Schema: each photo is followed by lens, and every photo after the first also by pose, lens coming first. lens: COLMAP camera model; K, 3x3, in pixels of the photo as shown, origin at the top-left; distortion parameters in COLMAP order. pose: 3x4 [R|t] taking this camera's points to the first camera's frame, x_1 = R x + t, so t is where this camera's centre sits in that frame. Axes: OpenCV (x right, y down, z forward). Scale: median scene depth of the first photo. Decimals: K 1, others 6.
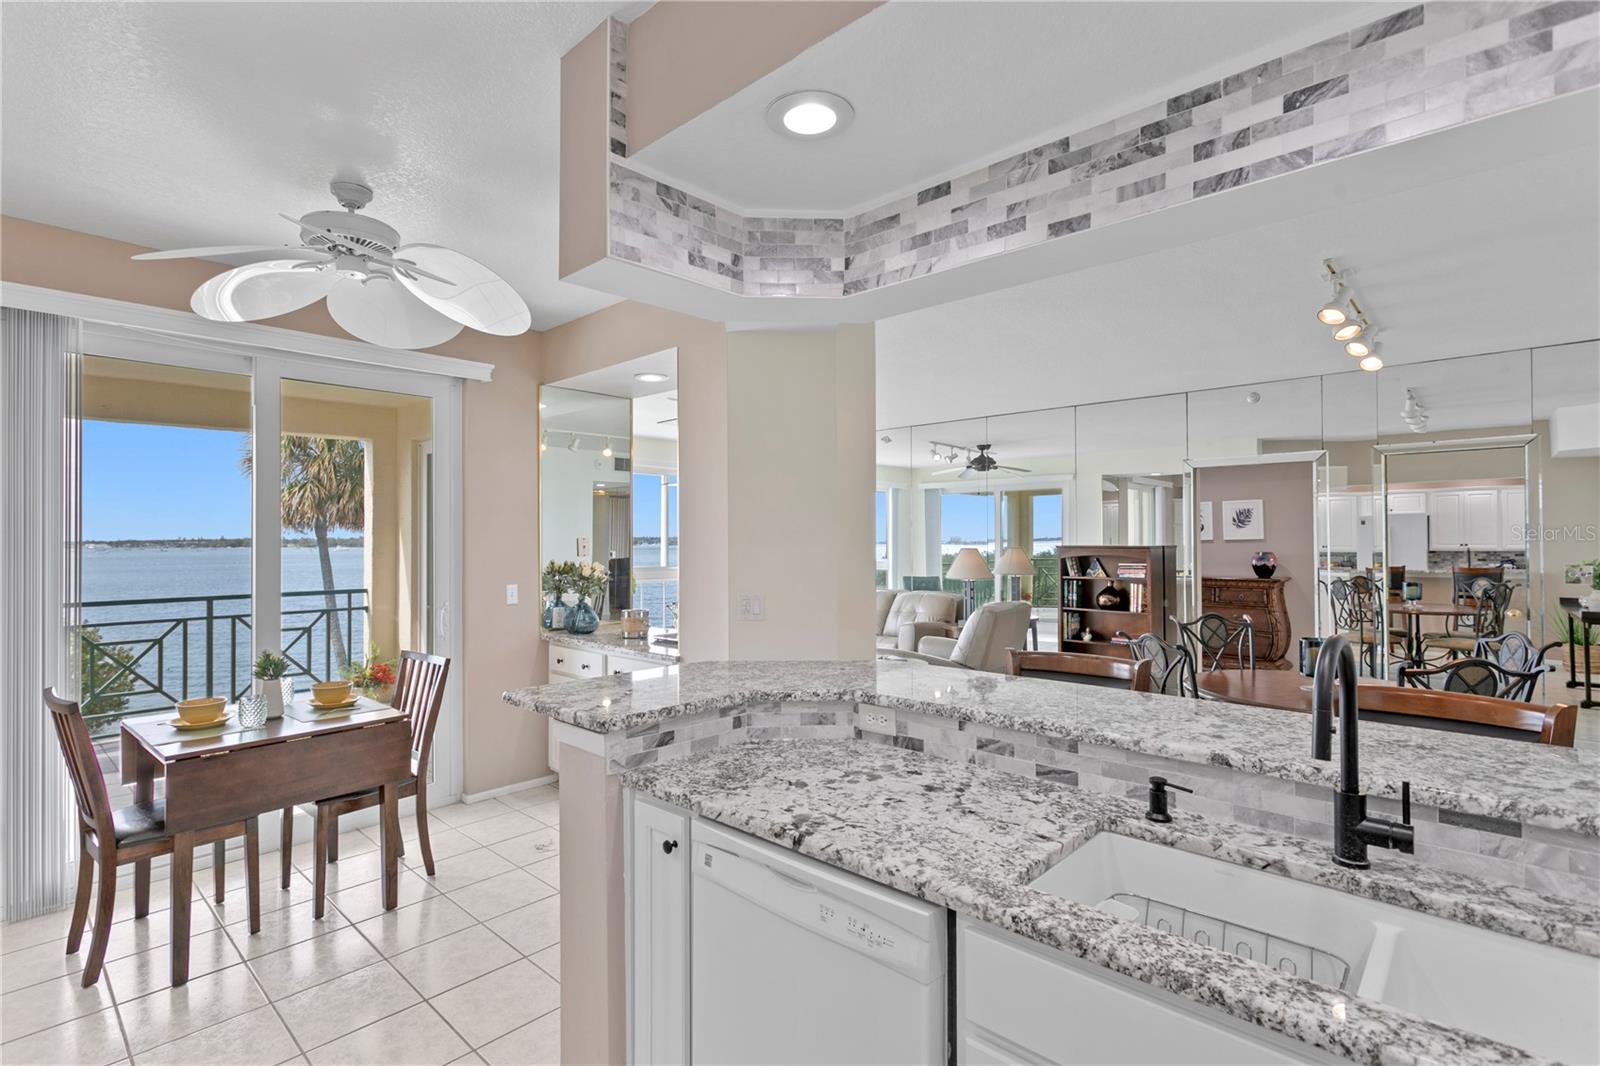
lens RADIAL K [[767.8, 0, 773.0], [0, 767.8, 534.9], [0, 0, 1]] dist [0.009870, -0.001380]
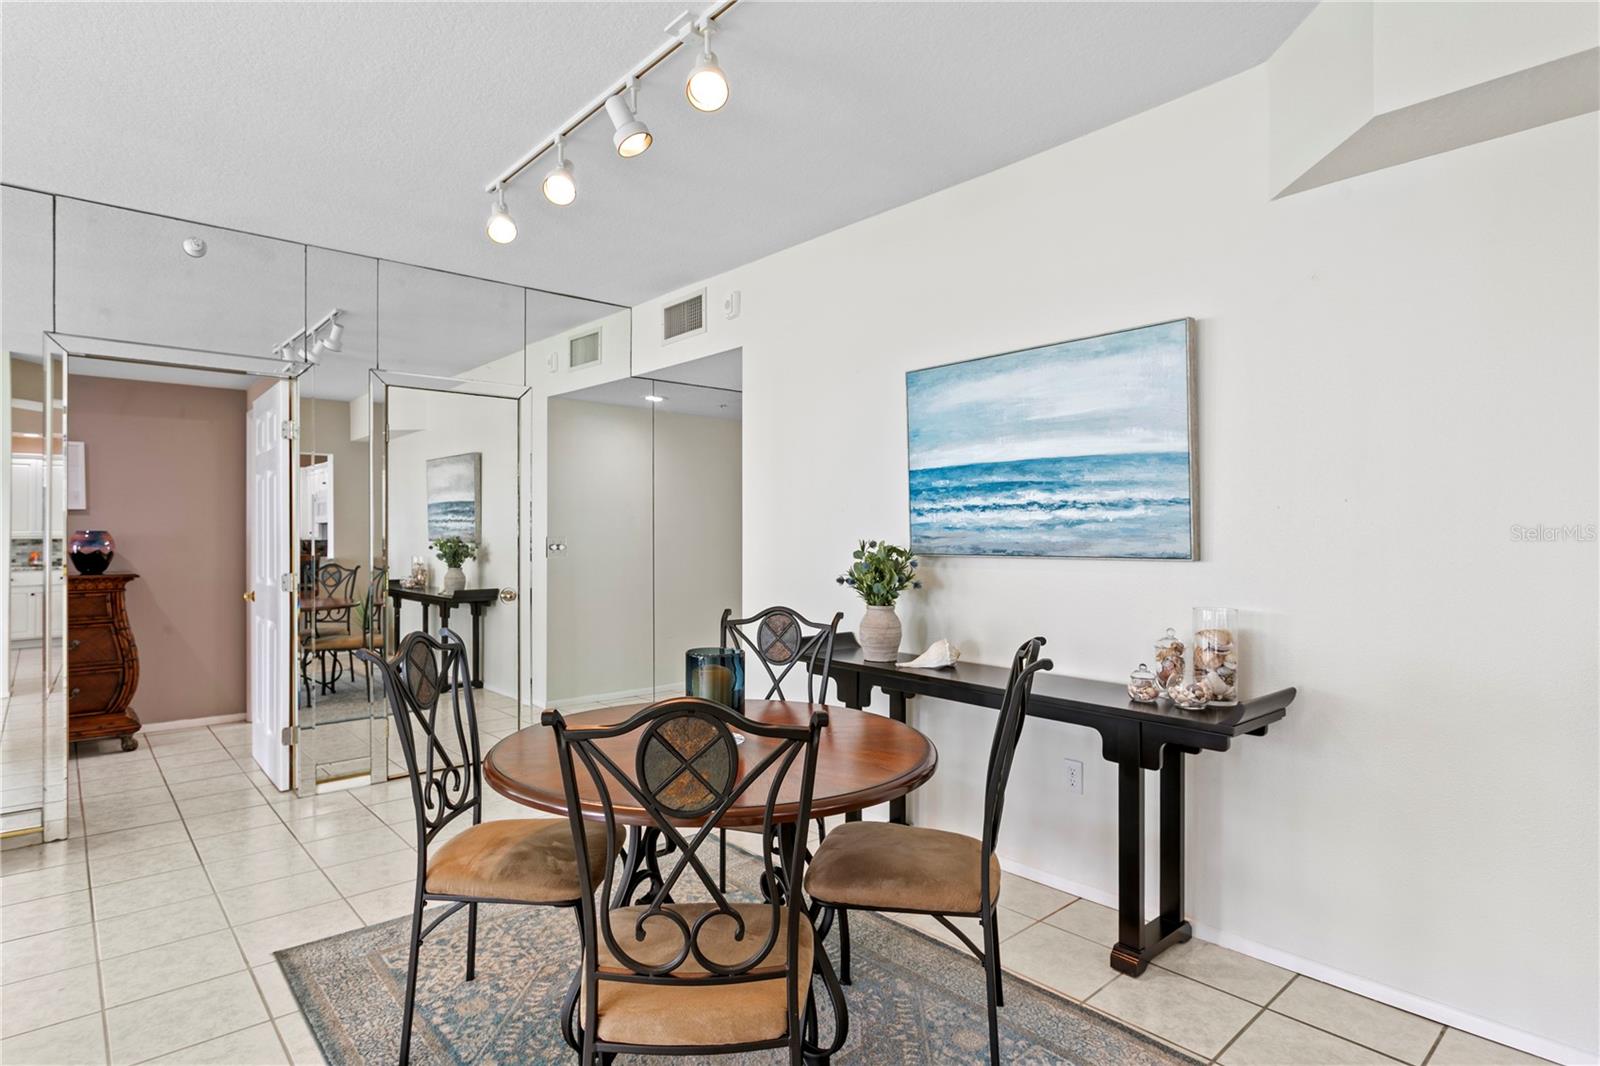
lens RADIAL K [[833.8, 0, 787.6], [0, 833.8, 533.3], [0, 0, 1]] dist [-0.009071, 0.005257]
pose [[0.090498, 0.004286, 0.995887, 0.058400], [-0.004521, 0.999982, -0.003893, 0.027983], [-0.995886, -0.004150, 0.090516, 0.469909]]
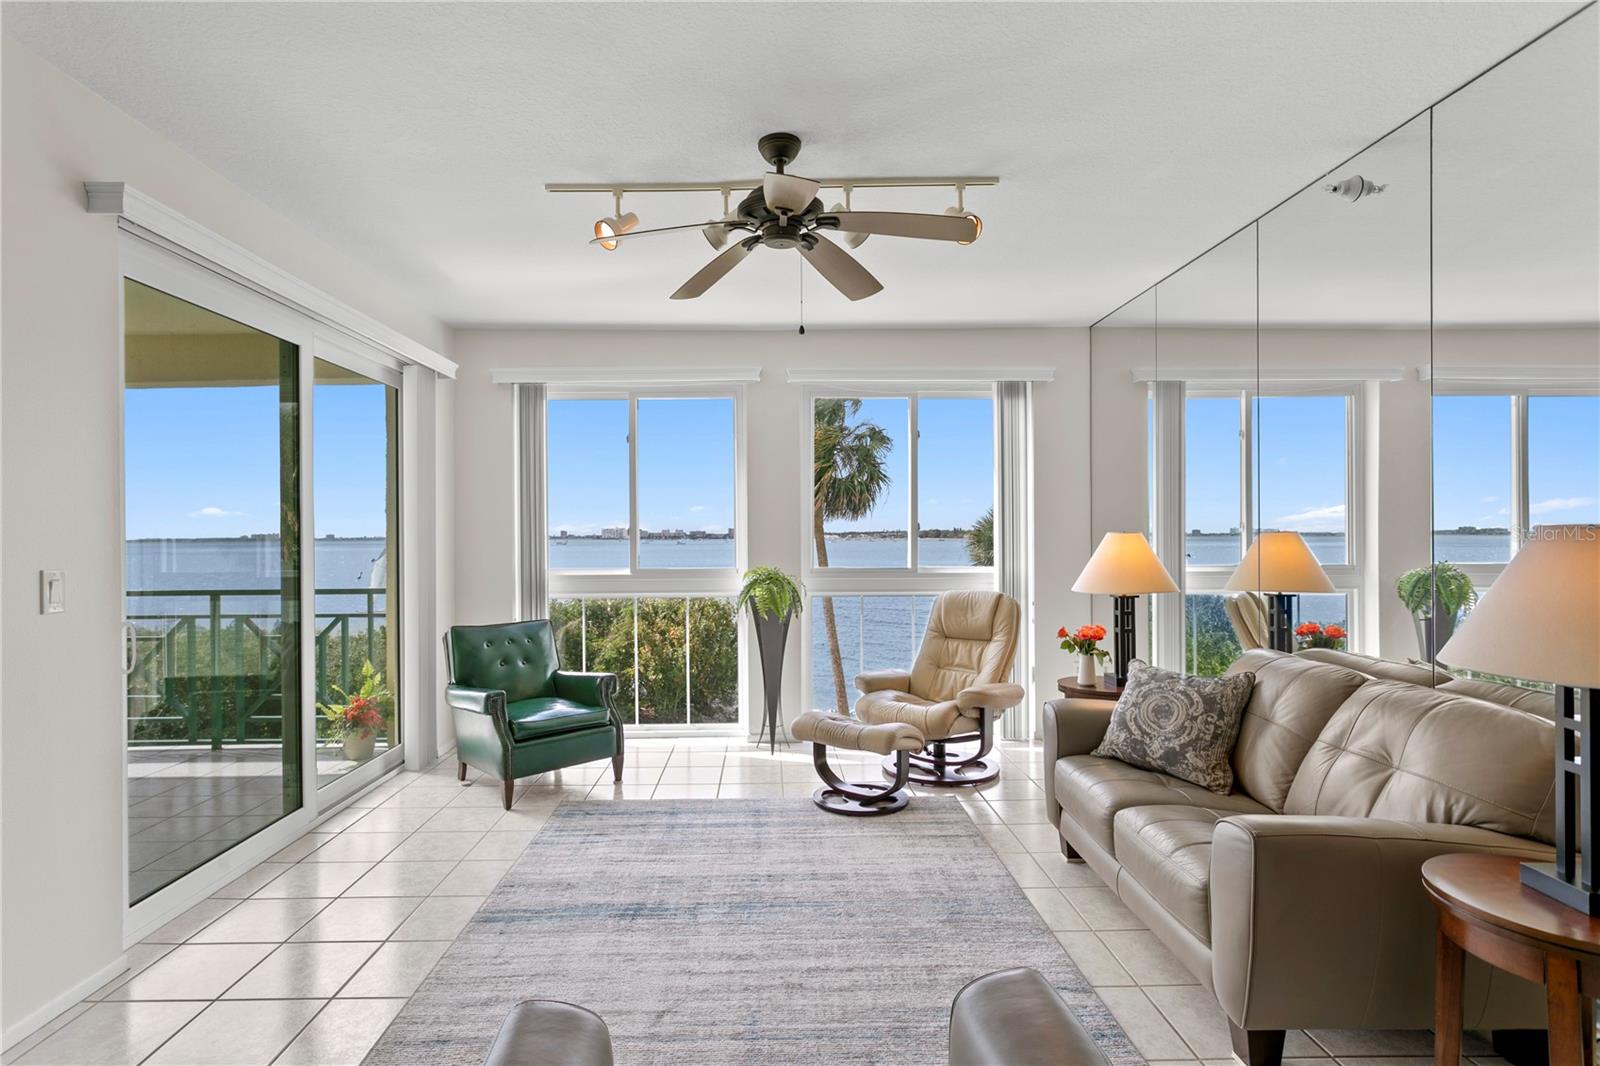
lens RADIAL K [[810.6, 0, 772.0], [0, 810.6, 540.1], [0, 0, 1]] dist [-0.011685, 0.007730]
pose [[0.696537, 0.002928, -0.717514, 0.279443], [0.009599, 0.999864, 0.013399, 0.017719], [0.717456, -0.016220, 0.696415, 0.758716]]
